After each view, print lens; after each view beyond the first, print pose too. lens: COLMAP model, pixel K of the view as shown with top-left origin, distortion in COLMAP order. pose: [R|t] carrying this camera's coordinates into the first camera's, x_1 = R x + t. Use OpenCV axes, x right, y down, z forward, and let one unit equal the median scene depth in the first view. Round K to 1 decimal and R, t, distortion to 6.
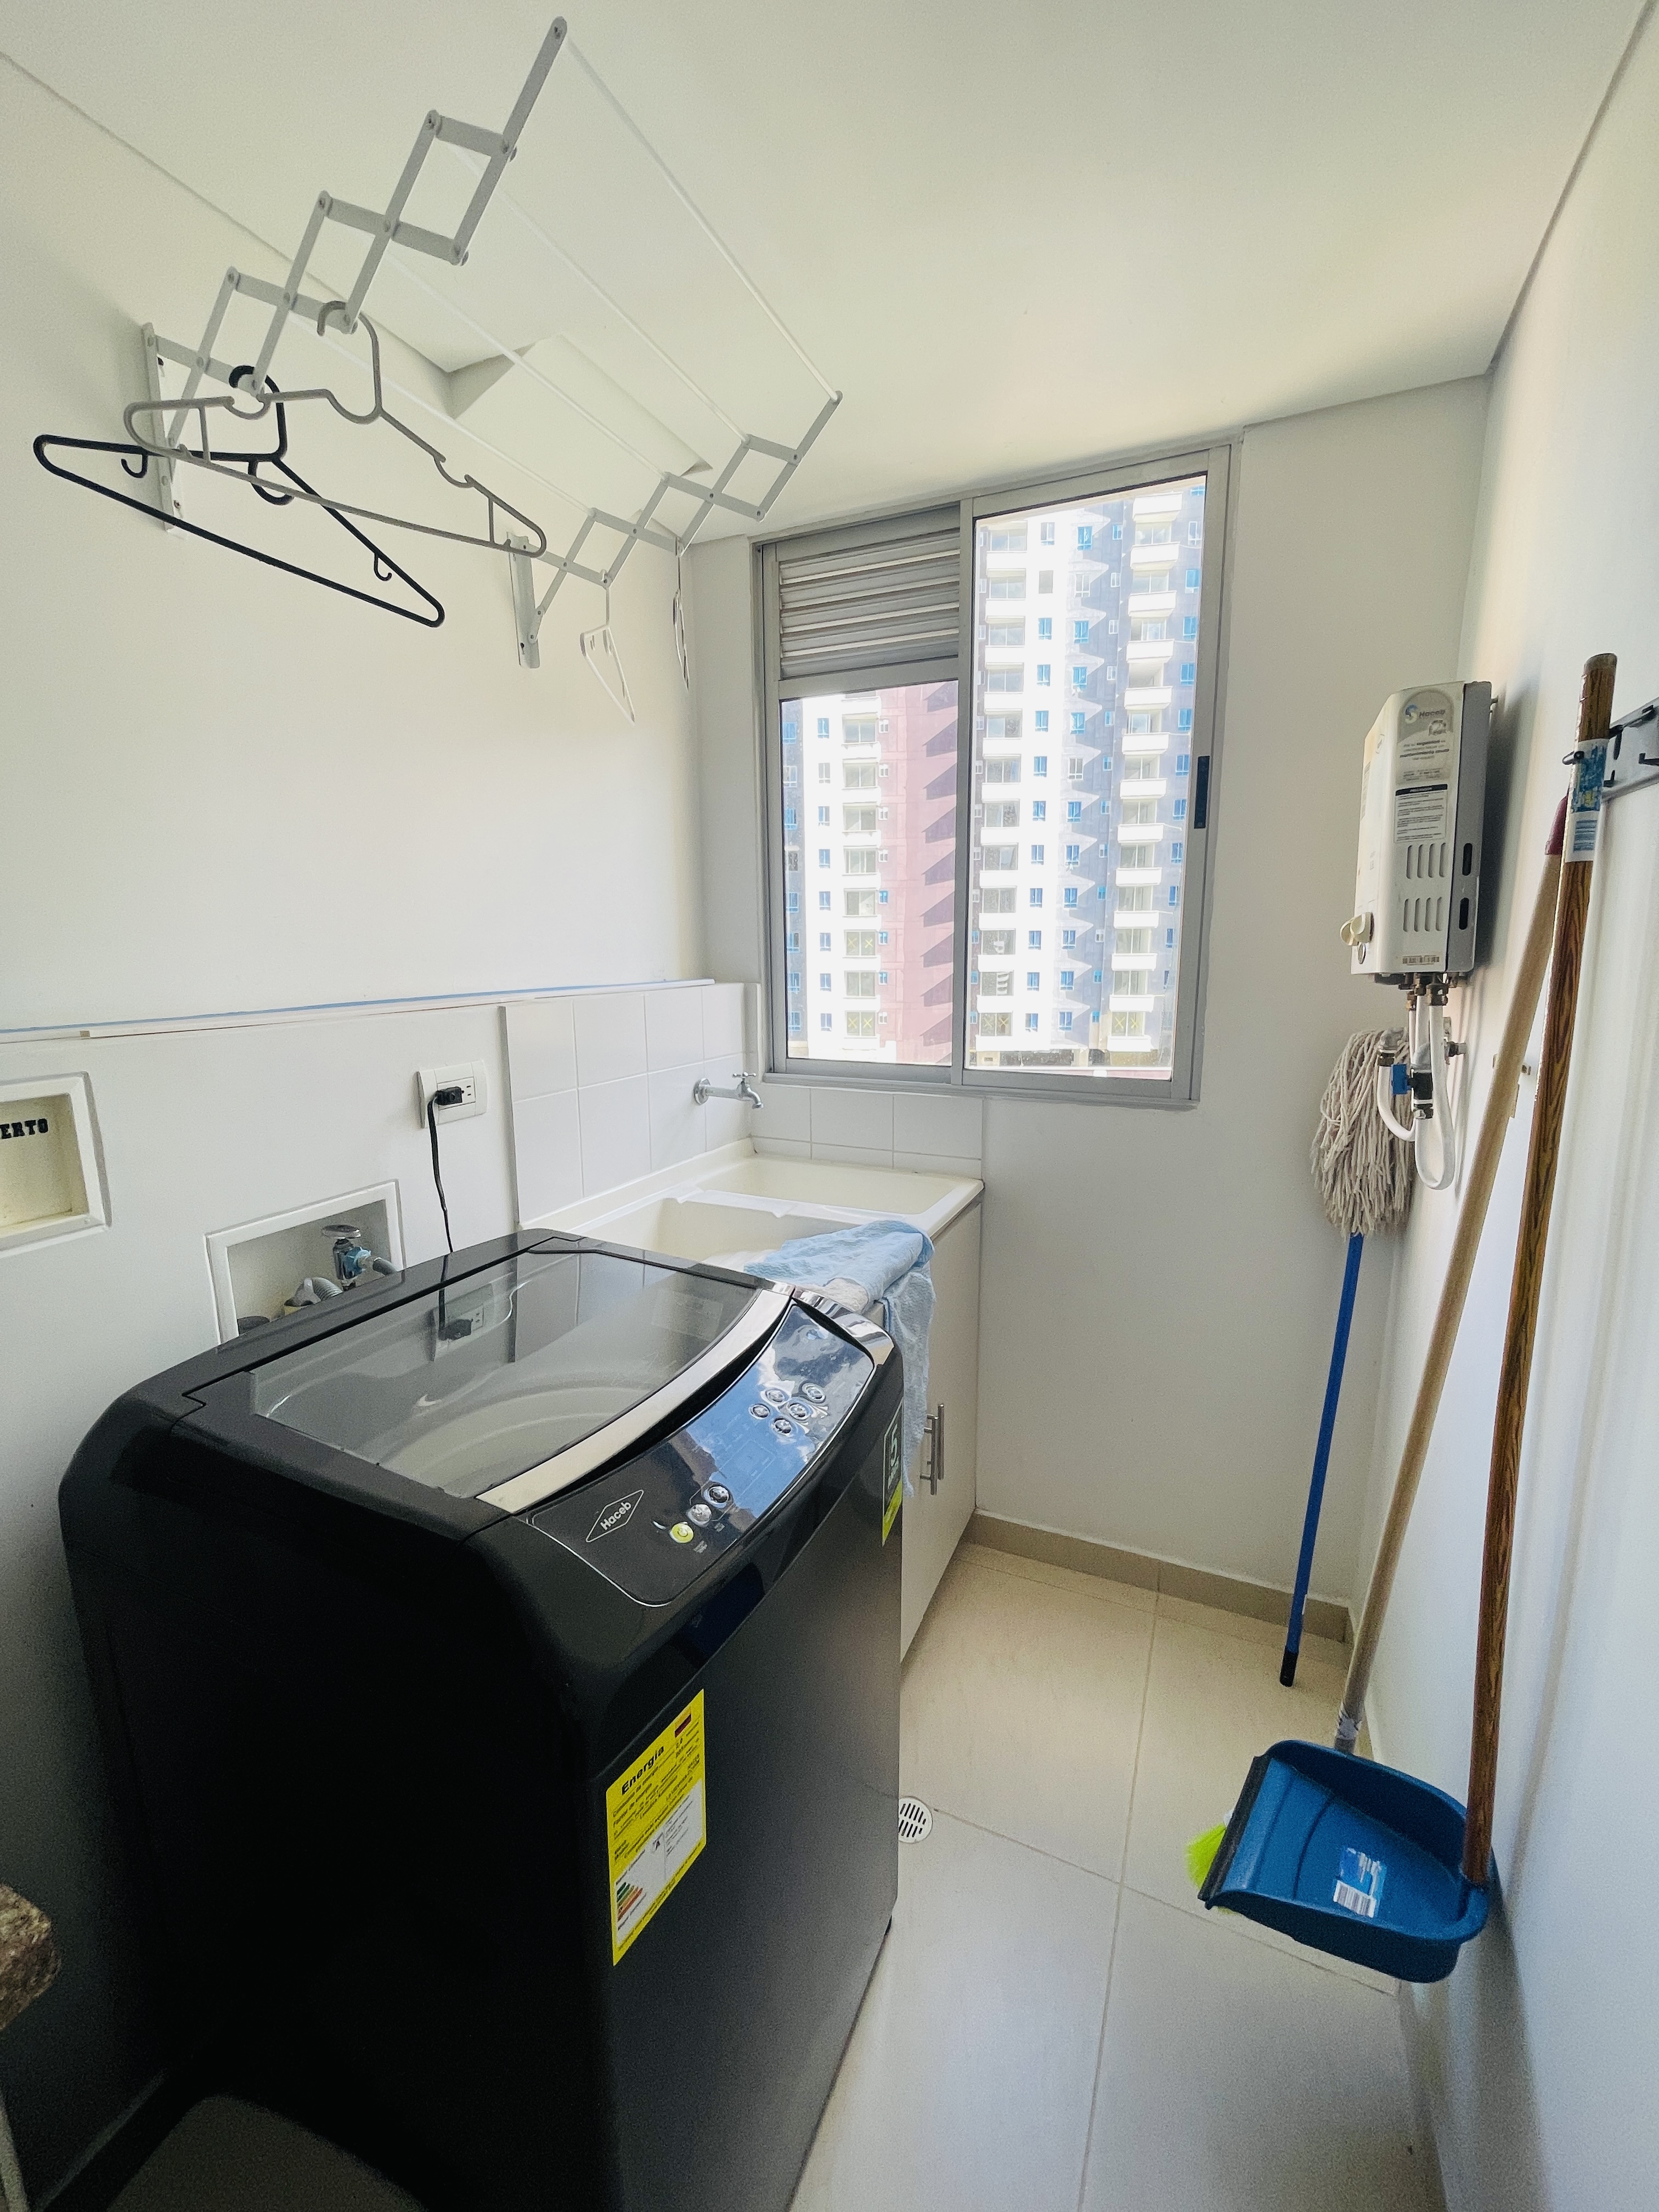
lens RADIAL K [[895.2, 0, 839.3], [0, 895.2, 1107.7], [0, 0, 1]] dist [-0.000307, -0.001117]
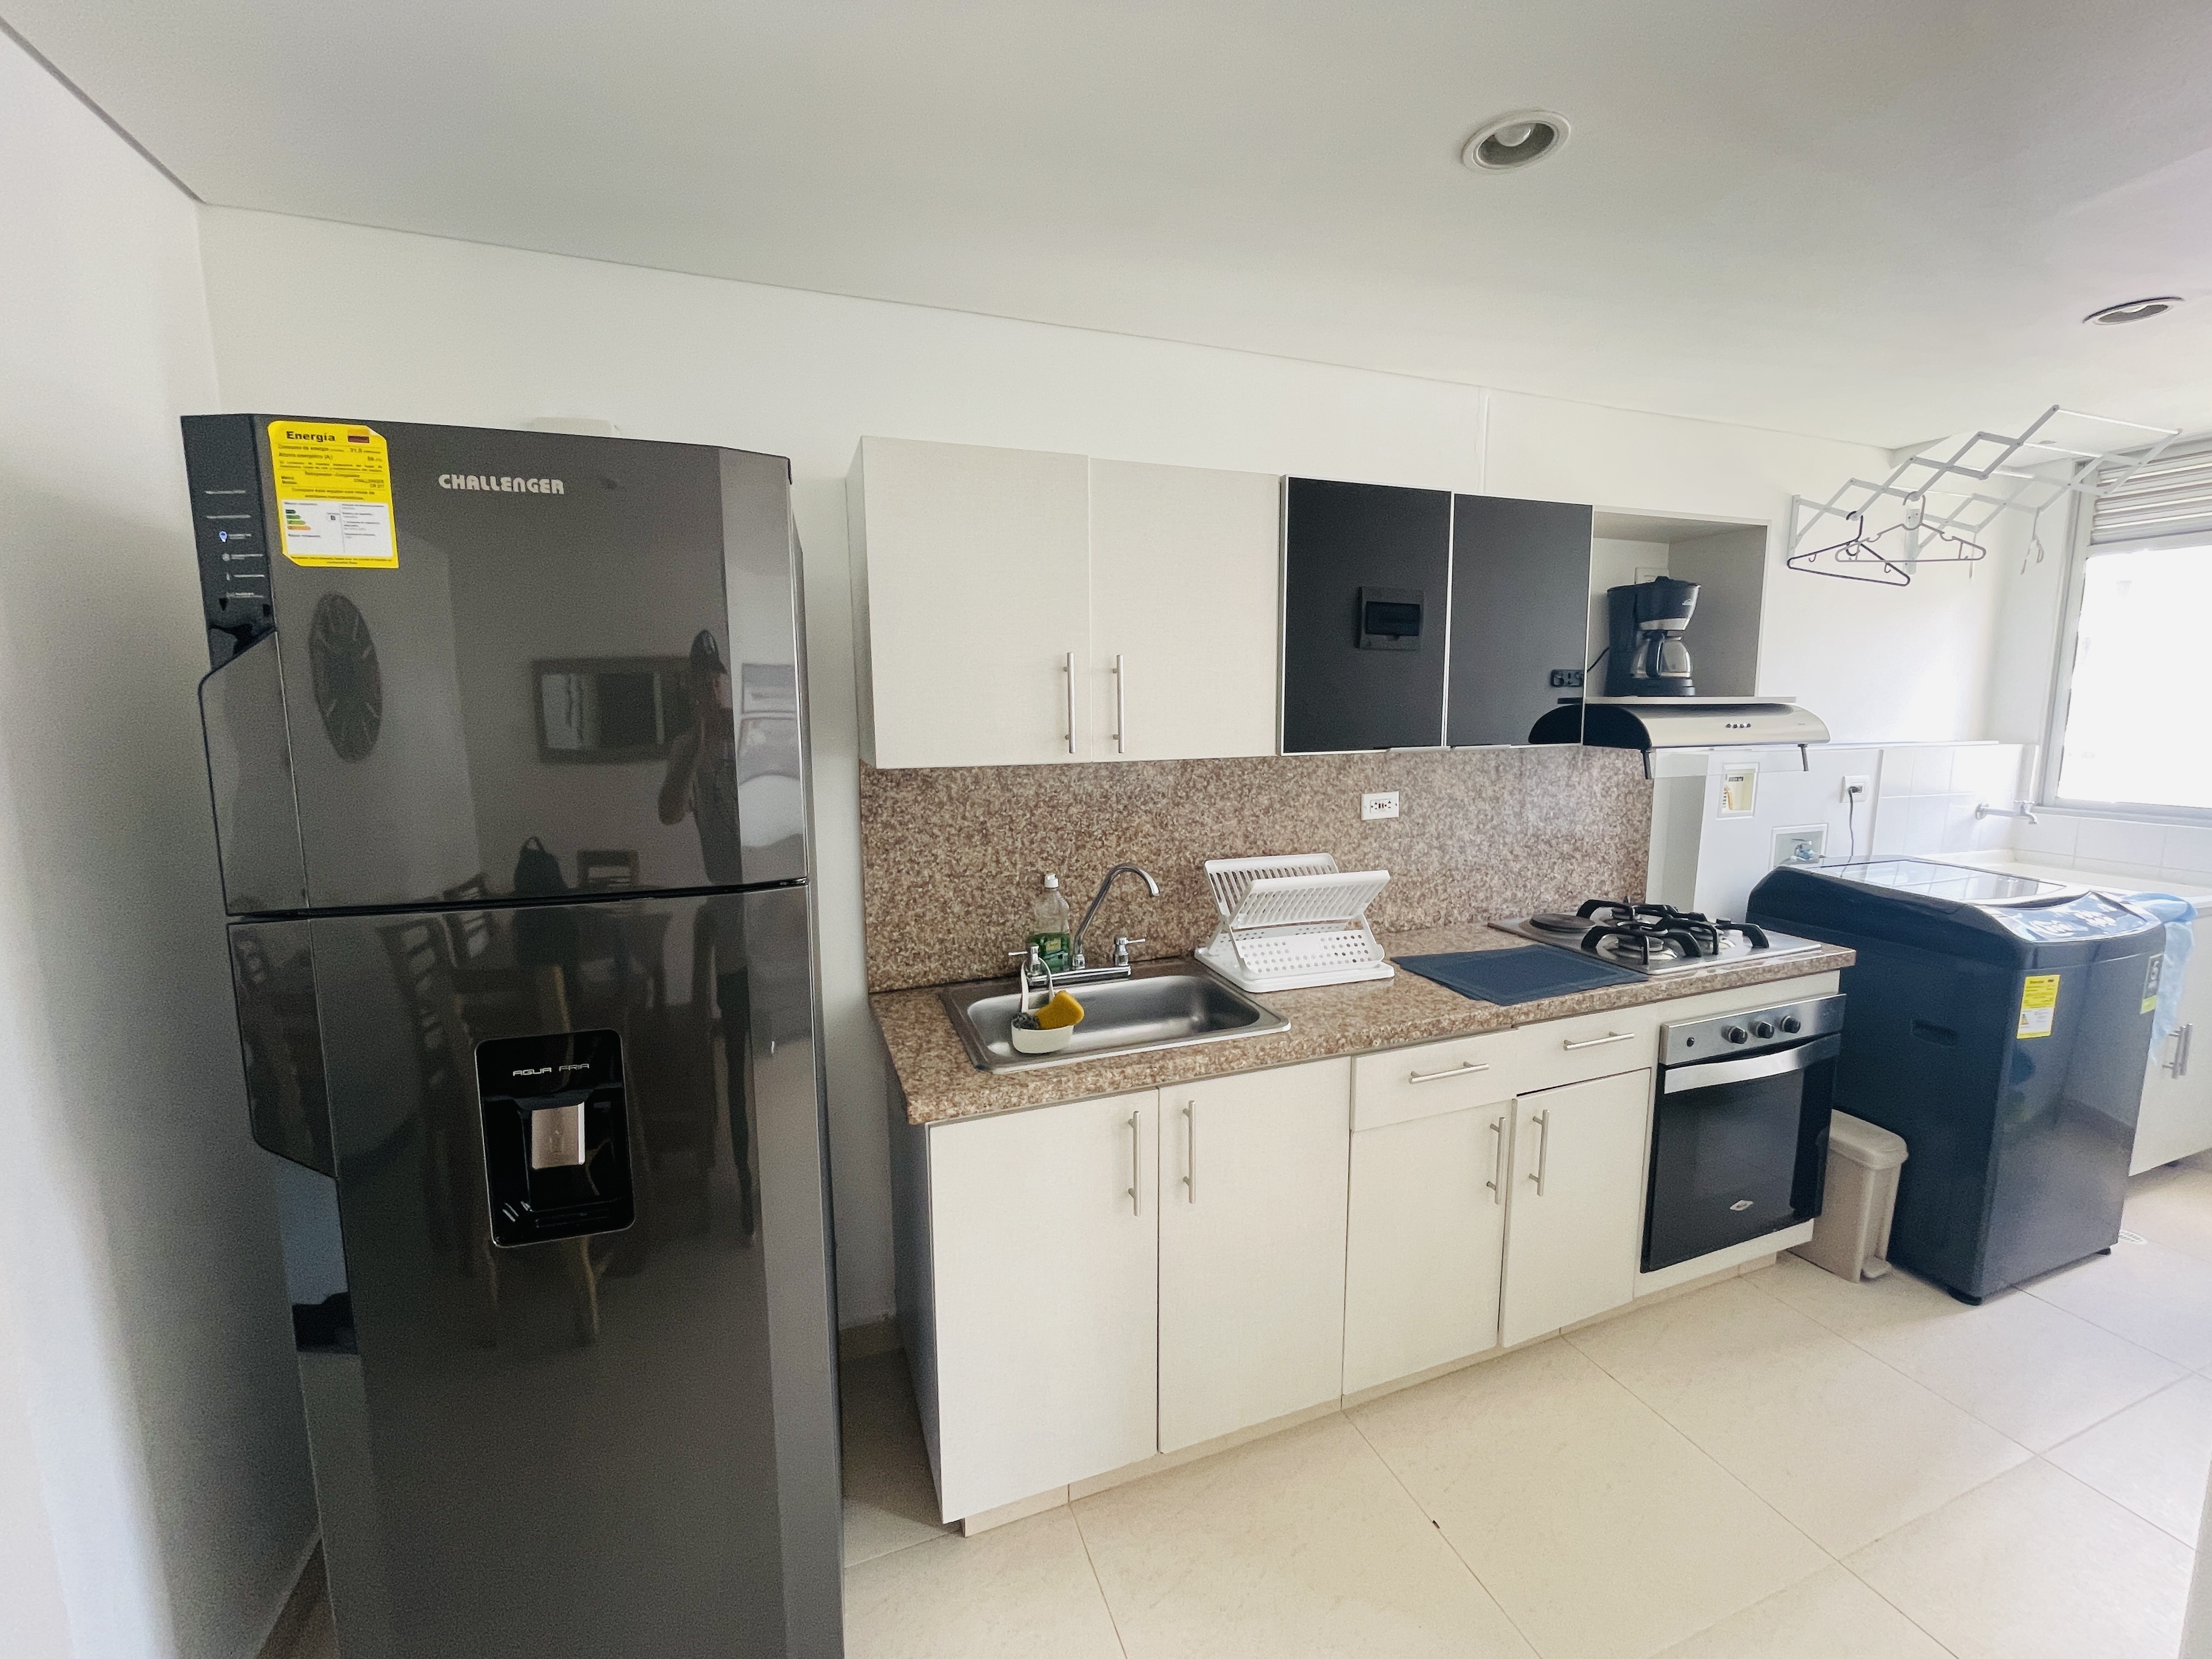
lens RADIAL K [[895.2, 0, 1102.3], [0, 895.2, 829.5], [0, 0, 1]] dist [-0.000307, -0.001117]
pose [[0.693934, 0.096736, -0.713511, -0.126851], [-0.132310, 0.991192, 0.005703, 0.262538], [0.707778, 0.090447, 0.700621, -1.502988]]
